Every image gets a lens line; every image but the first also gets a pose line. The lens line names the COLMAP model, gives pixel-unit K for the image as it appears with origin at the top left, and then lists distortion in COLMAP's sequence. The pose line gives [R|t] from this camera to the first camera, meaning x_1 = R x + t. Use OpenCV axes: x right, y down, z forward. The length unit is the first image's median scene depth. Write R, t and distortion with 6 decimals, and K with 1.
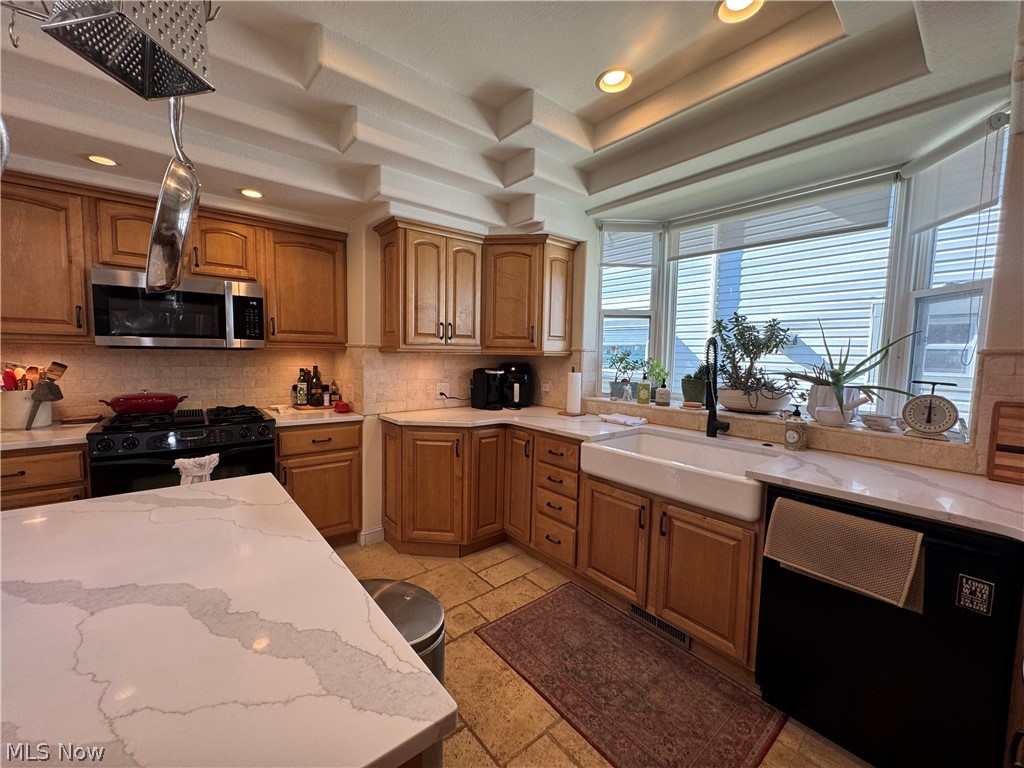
lens RADIAL K [[413.8, 0, 512.0], [0, 413.8, 384.0], [0, 0, 1]] dist [-0.001640, 0.000035]
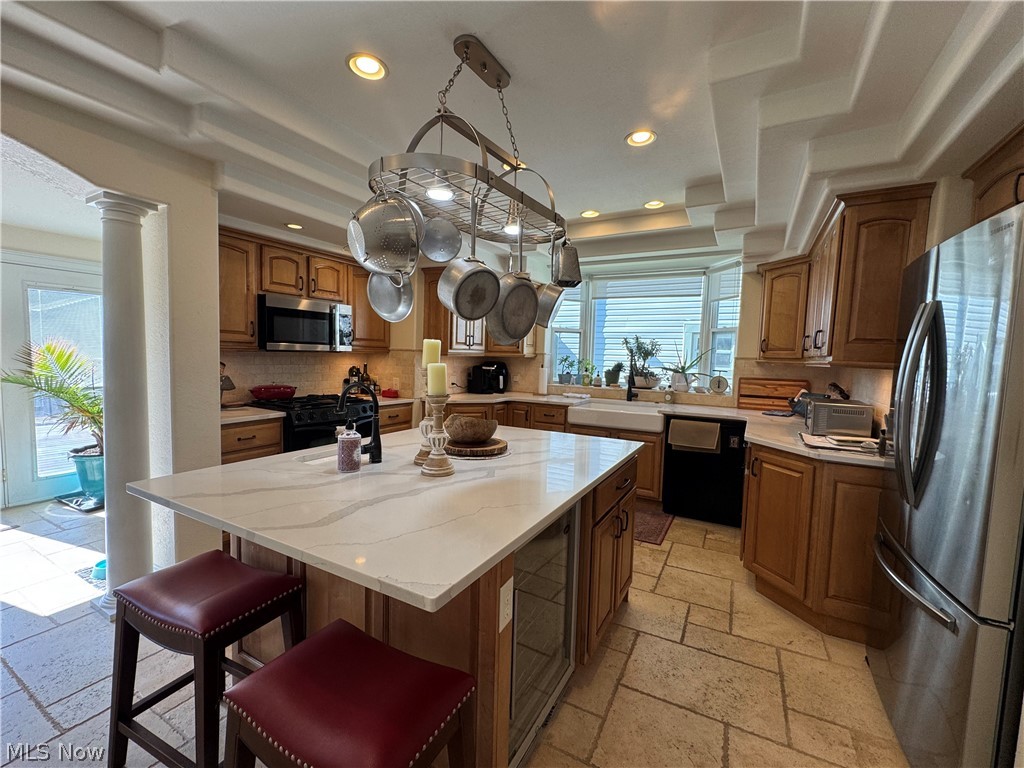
lens RADIAL K [[442.7, 0, 512.0], [0, 442.7, 384.0], [0, 0, 1]] dist [-0.001020, -0.000045]
pose [[0.930220, -0.018543, 0.366534, -0.690208], [0.017972, 0.999826, 0.004971, 0.026897], [-0.366563, 0.001963, 0.930391, -0.623917]]
